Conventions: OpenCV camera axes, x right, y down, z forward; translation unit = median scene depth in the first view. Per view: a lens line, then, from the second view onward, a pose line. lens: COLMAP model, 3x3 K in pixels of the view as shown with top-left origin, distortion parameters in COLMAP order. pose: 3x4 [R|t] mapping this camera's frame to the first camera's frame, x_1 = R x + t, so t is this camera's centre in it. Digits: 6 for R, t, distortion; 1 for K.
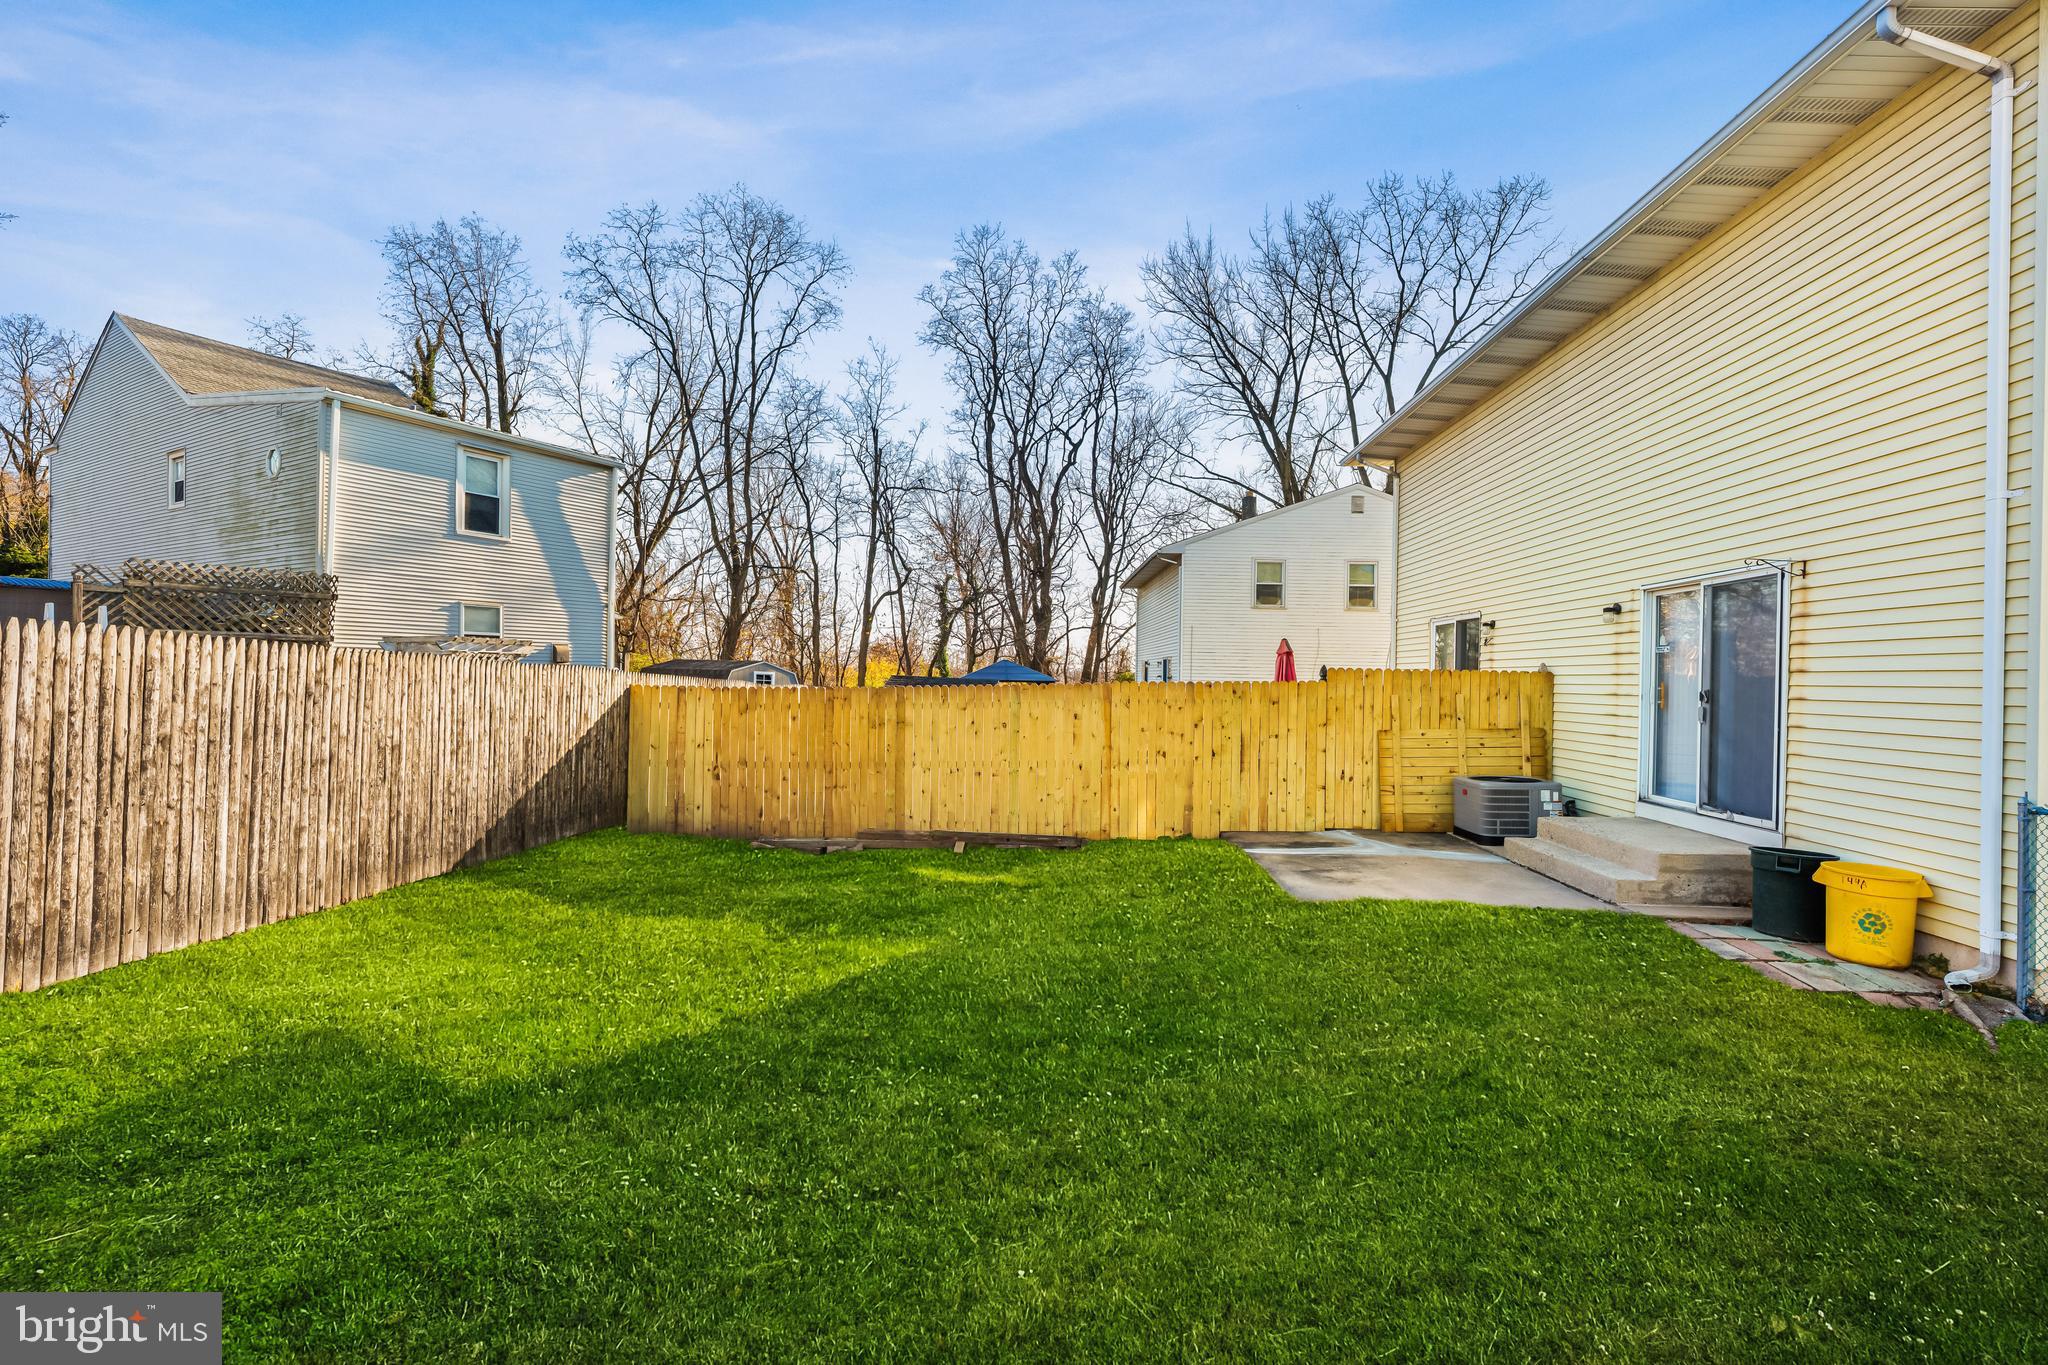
lens RADIAL K [[913.2, 0, 1030.3], [0, 913.2, 673.6], [0, 0, 1]] dist [-0.005916, 0.001350]
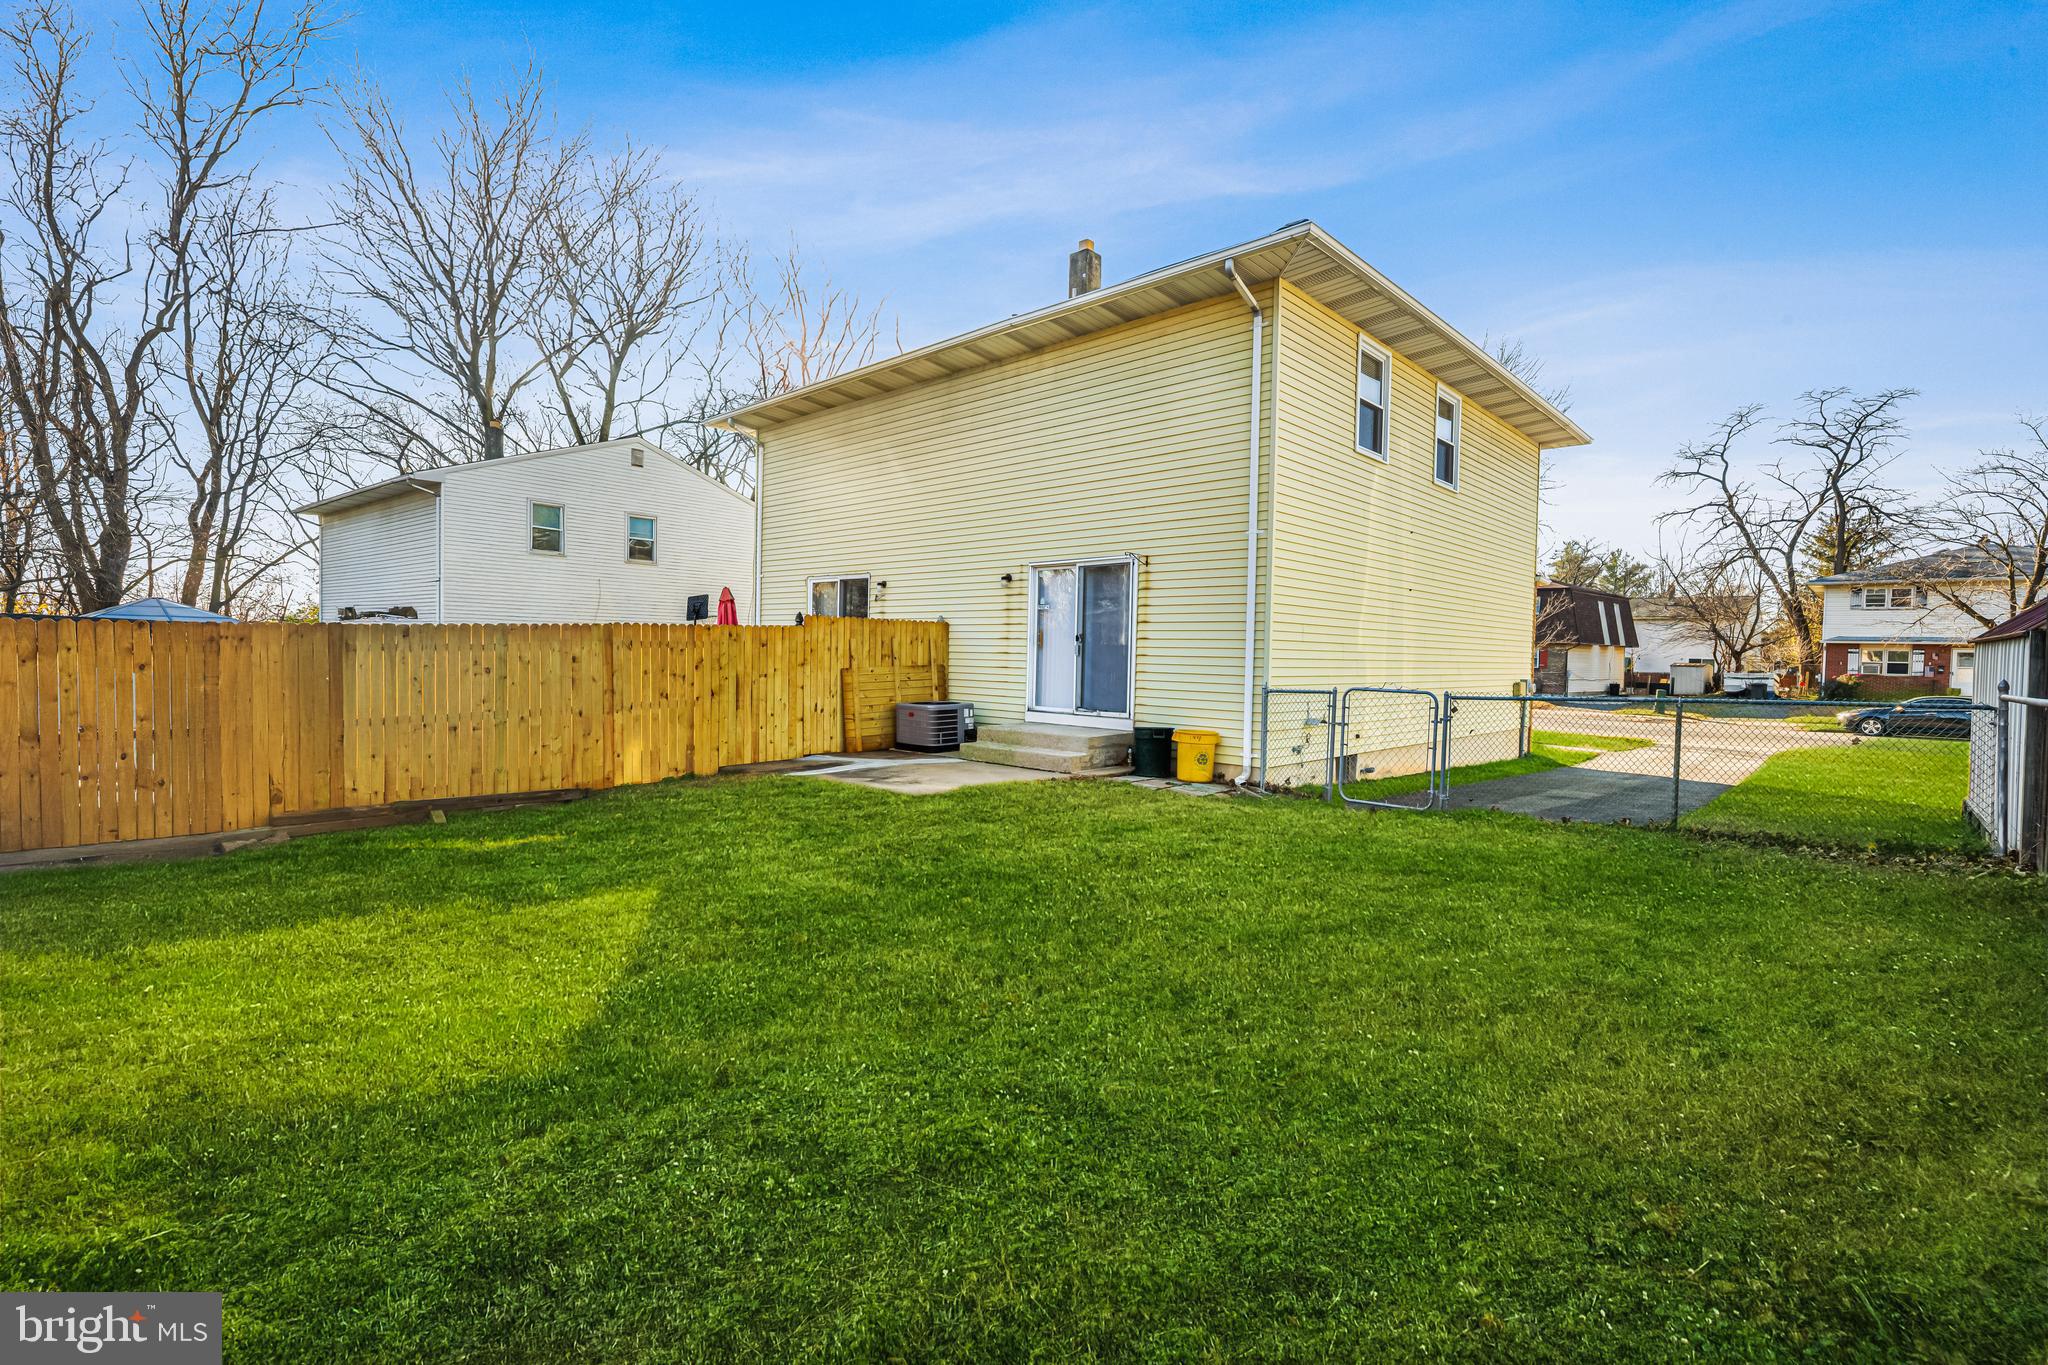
lens RADIAL K [[920.5, 0, 1023.5], [0, 920.5, 666.7], [0, 0, 1]] dist [-0.001295, 0.000653]
pose [[0.640144, -0.015279, 0.768103, -0.383832], [-0.013508, 0.999424, 0.031138, 0.019321], [-0.768136, -0.030308, 0.639569, 0.053987]]
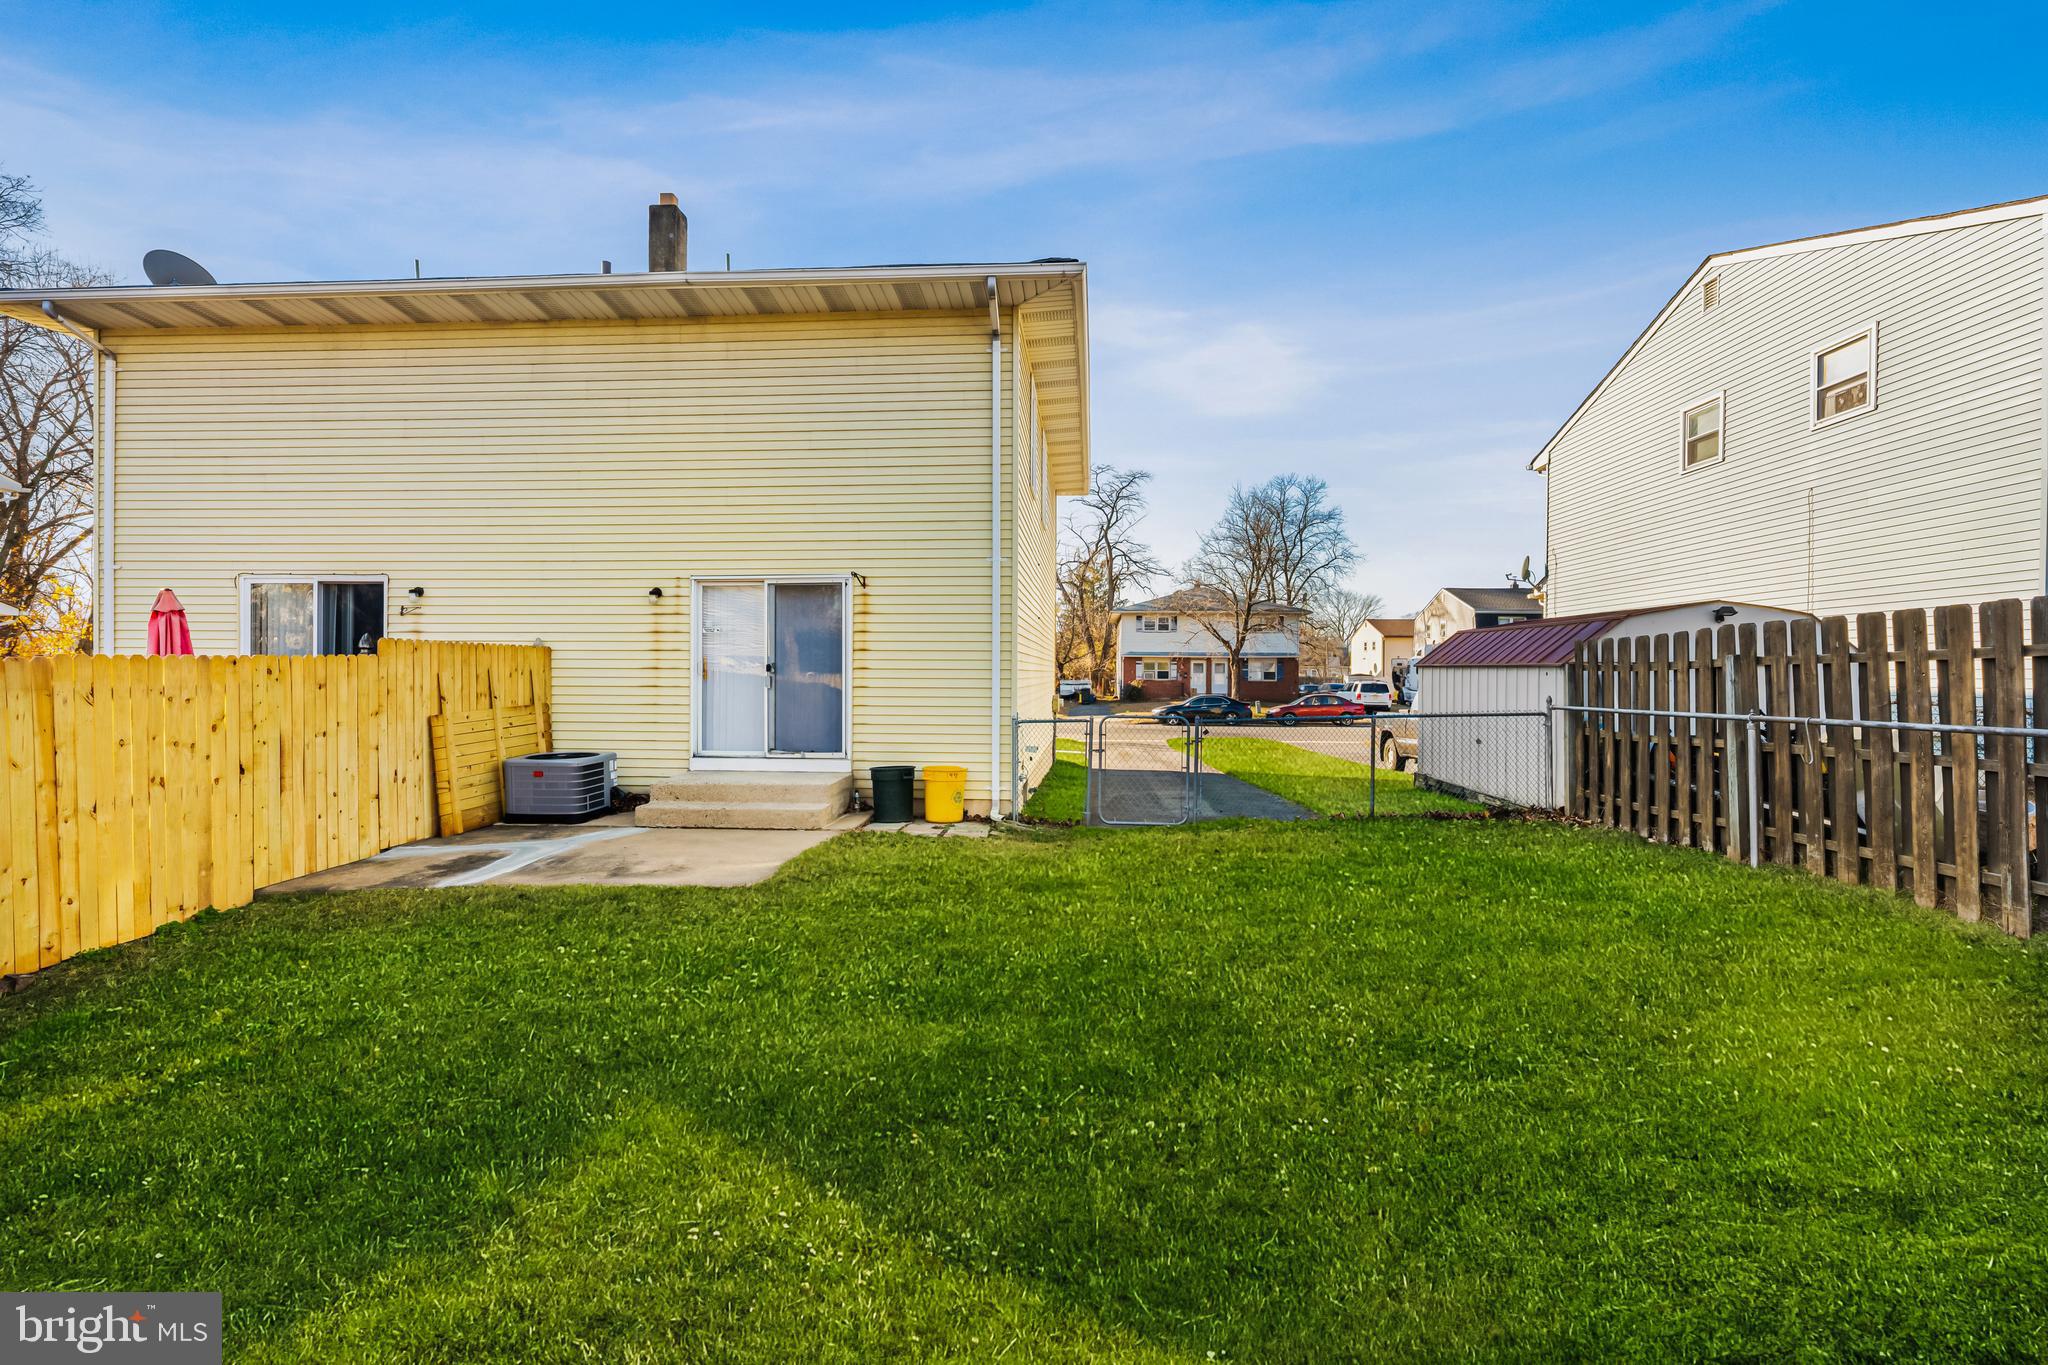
lens RADIAL K [[920.5, 0, 1023.5], [0, 920.5, 666.7], [0, 0, 1]] dist [-0.001295, 0.000653]
pose [[0.010892, -0.009994, 0.999891, -0.430944], [-0.009420, 0.999905, 0.010097, 0.004893], [-0.999896, -0.009529, 0.010797, 0.459289]]
